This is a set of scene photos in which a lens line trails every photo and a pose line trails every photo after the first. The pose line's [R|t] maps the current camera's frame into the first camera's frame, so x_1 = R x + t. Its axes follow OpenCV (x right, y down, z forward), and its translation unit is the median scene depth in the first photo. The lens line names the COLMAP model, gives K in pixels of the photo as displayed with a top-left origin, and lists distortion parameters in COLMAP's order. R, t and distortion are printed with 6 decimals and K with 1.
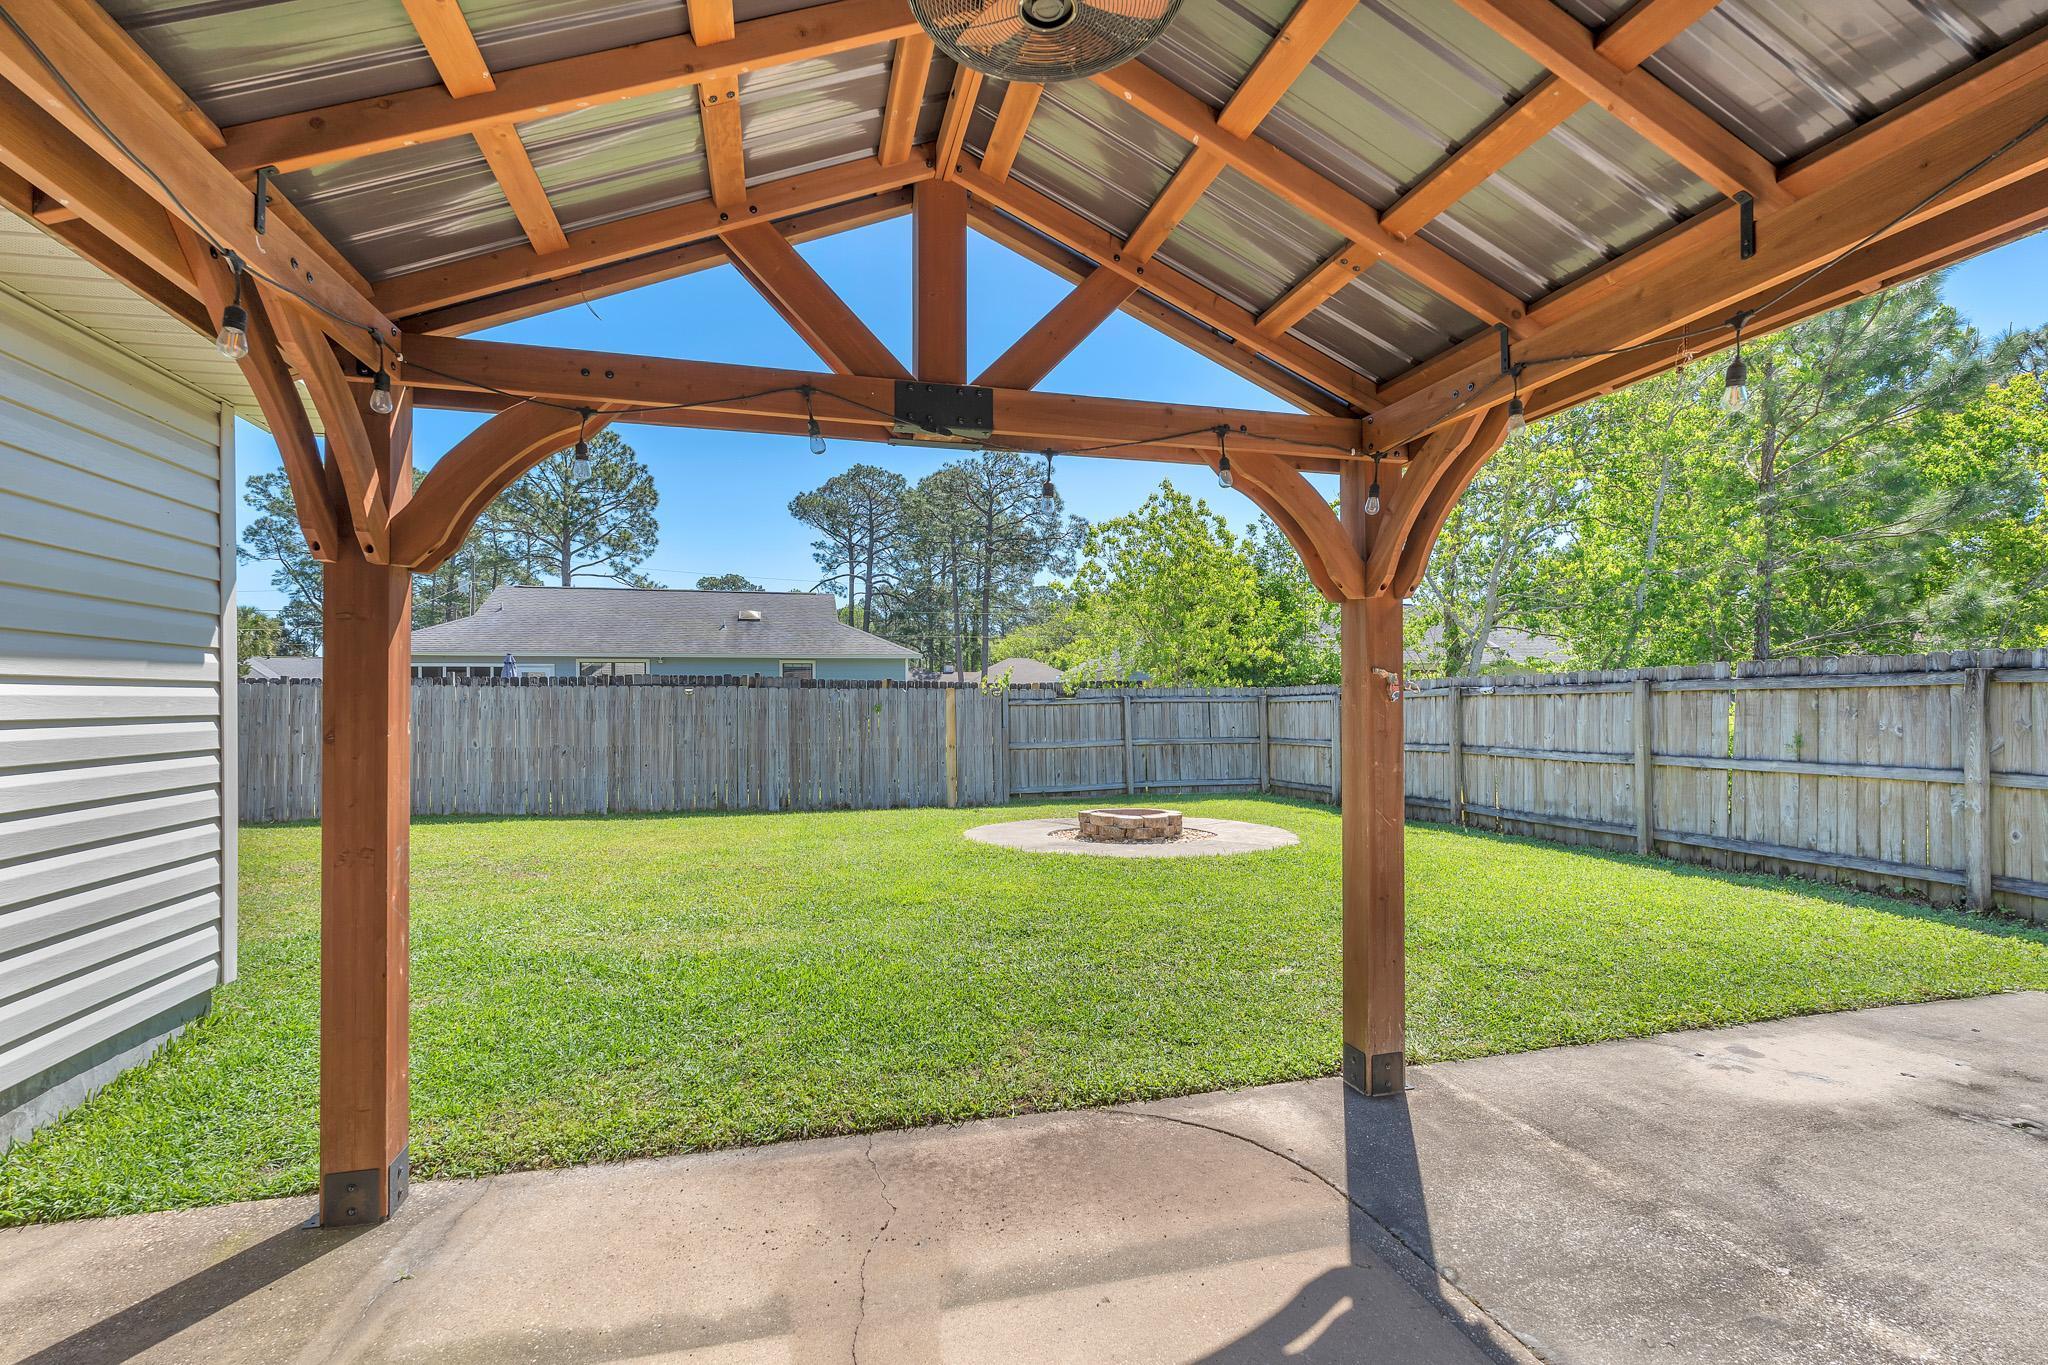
lens RADIAL K [[910.9, 0, 1024.0], [0, 910.9, 682.5], [0, 0, 1]] dist [-0.013647, 0.005531]
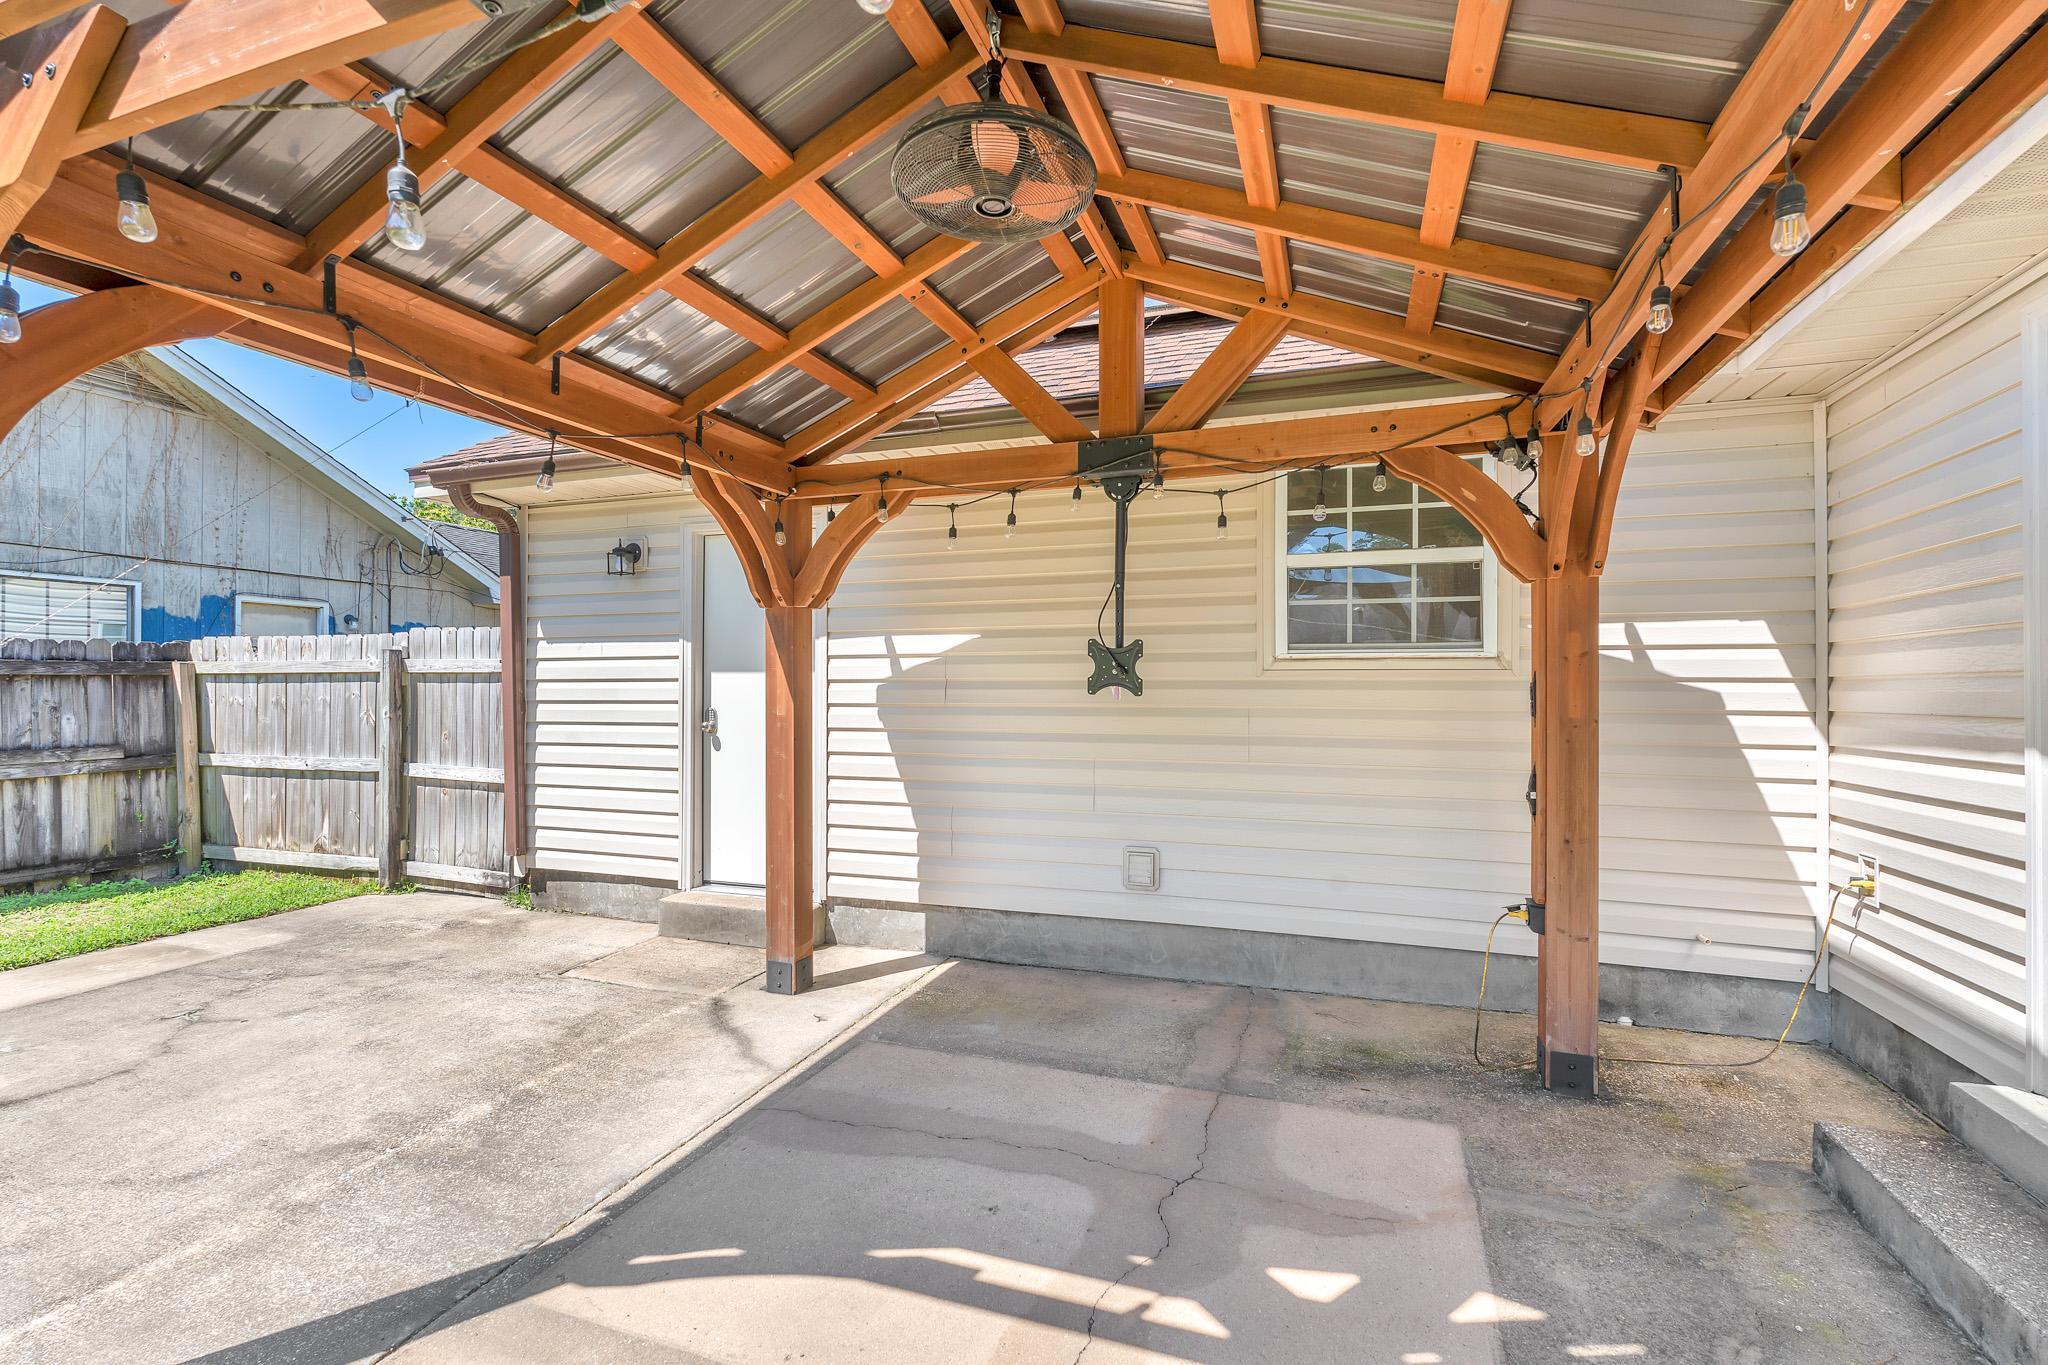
lens RADIAL K [[910.9, 0, 1024.0], [0, 910.9, 682.5], [0, 0, 1]] dist [-0.013647, 0.005531]
pose [[-0.821291, 0.006390, 0.570474, -0.510717], [-0.010351, 0.999606, -0.026099, 0.030118], [-0.570416, -0.027340, -0.820901, 1.348369]]
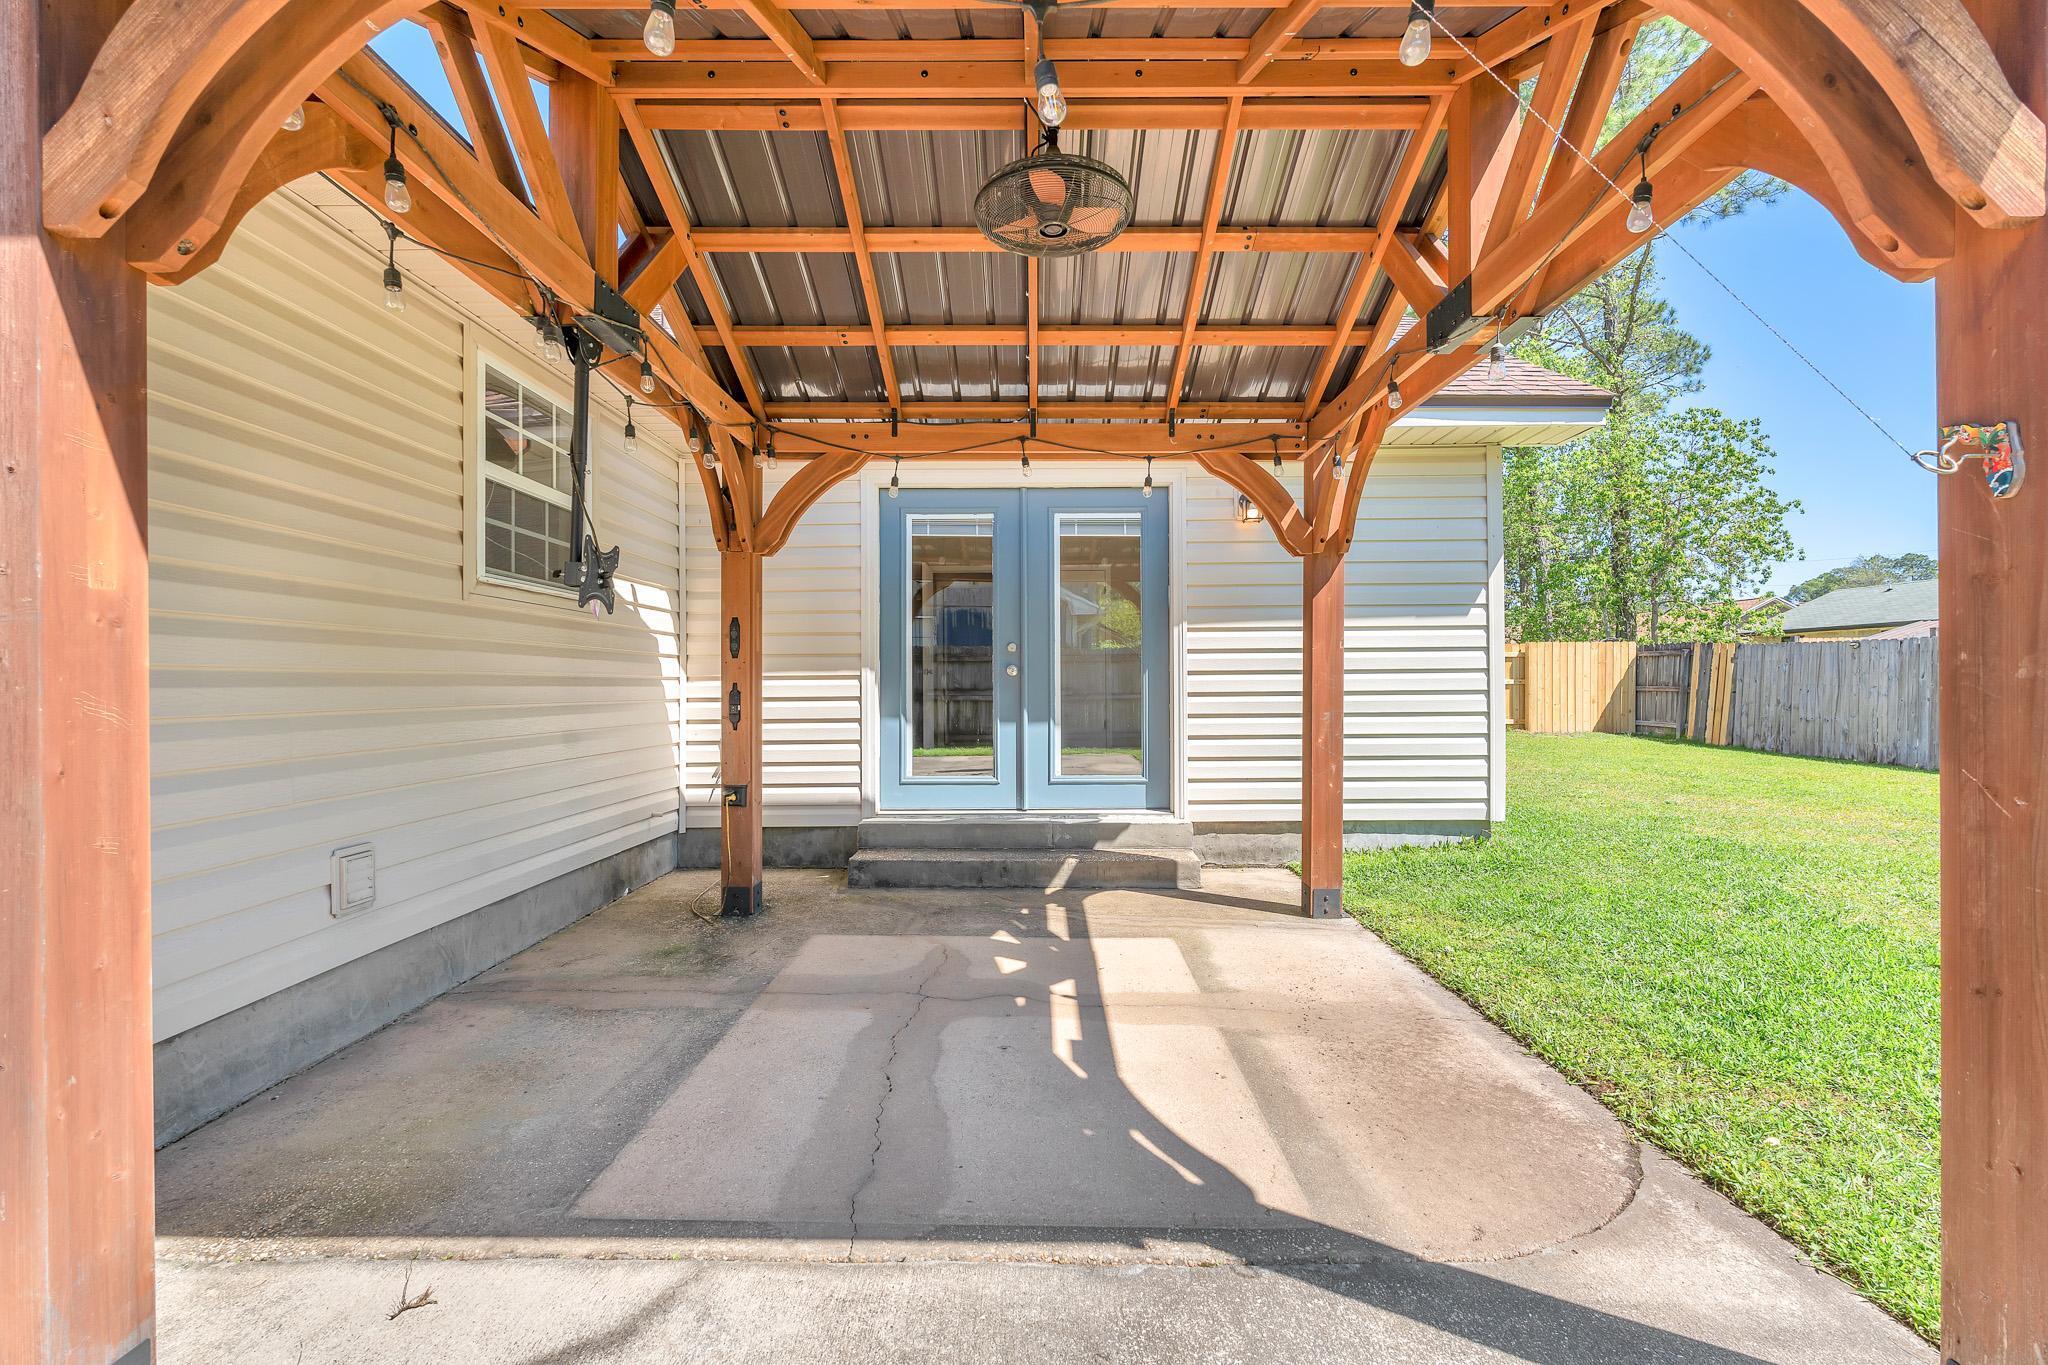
lens RADIAL K [[910.9, 0, 1024.0], [0, 910.9, 682.5], [0, 0, 1]] dist [-0.013647, 0.005531]
pose [[-0.262748, 0.003074, -0.964860, 1.132177], [0.024812, 0.999686, -0.003572, 0.115837], [0.964545, -0.024878, -0.262742, 0.897394]]
